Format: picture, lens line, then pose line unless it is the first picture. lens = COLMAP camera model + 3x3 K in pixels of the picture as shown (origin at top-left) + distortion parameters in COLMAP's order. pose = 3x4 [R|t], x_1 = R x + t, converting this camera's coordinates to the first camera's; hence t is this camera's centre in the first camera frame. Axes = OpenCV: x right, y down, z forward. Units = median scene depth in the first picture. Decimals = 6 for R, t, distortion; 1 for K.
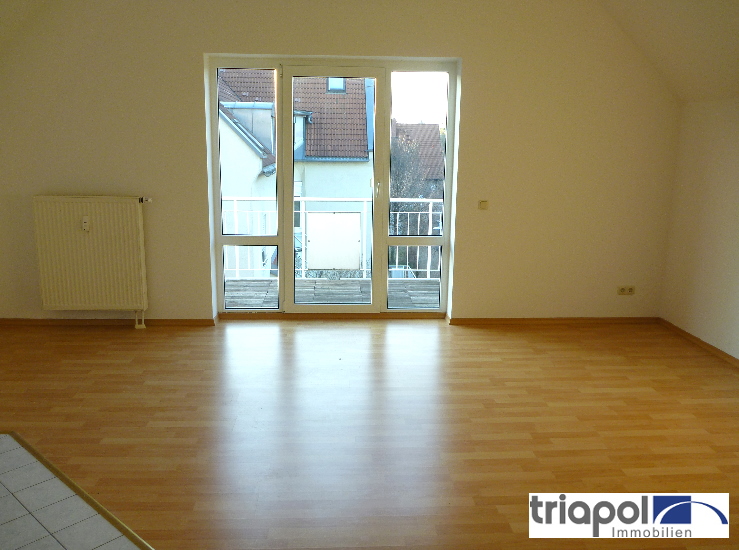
lens RADIAL K [[618.2, 0, 368.6], [0, 618.2, 260.5], [0, 0, 1]] dist [-0.012826, -0.009612]
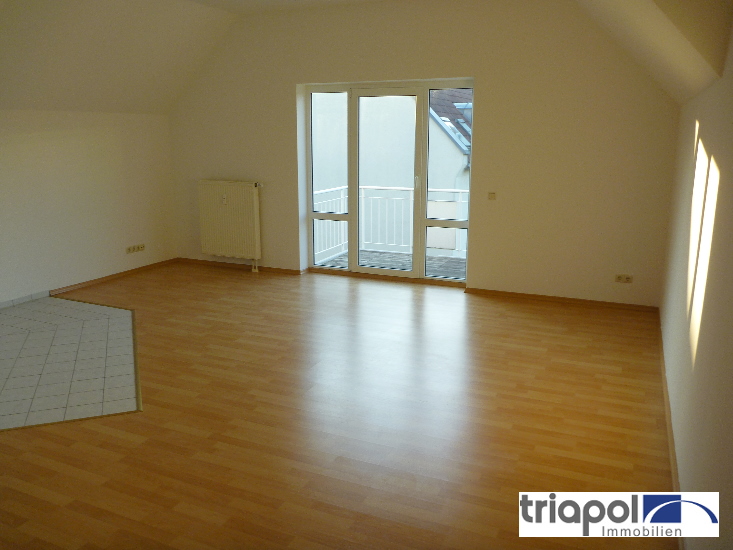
lens RADIAL K [[598.7, 0, 366.5], [0, 598.7, 275.0], [0, 0, 1]] dist [-0.038680, -0.009815]
pose [[0.888897, 0.090464, -0.449086, 0.499823], [-0.073308, 0.995765, 0.055486, 0.017193], [0.452204, -0.016400, 0.891764, -0.159871]]
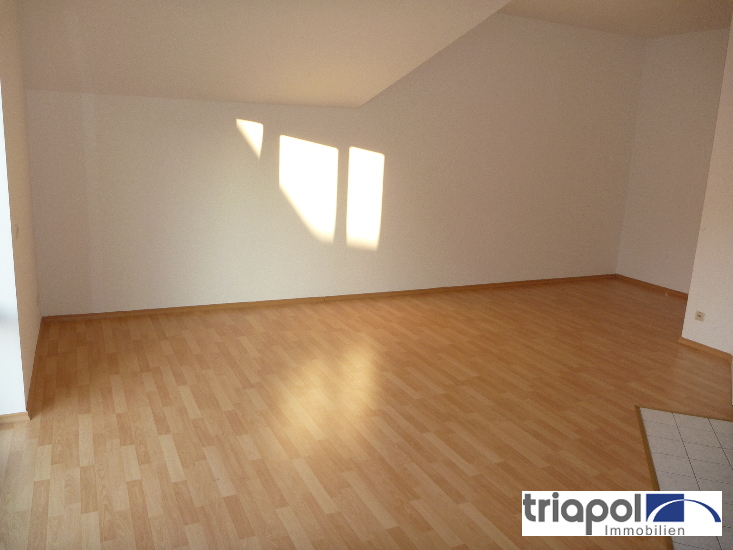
lens RADIAL K [[598.7, 0, 366.5], [0, 598.7, 275.0], [0, 0, 1]] dist [-0.038680, -0.009815]
pose [[-0.376524, -0.236523, 0.895704, -0.535548], [0.119590, 0.946359, 0.300171, -0.190350], [-0.918655, 0.220139, -0.328041, 0.858520]]
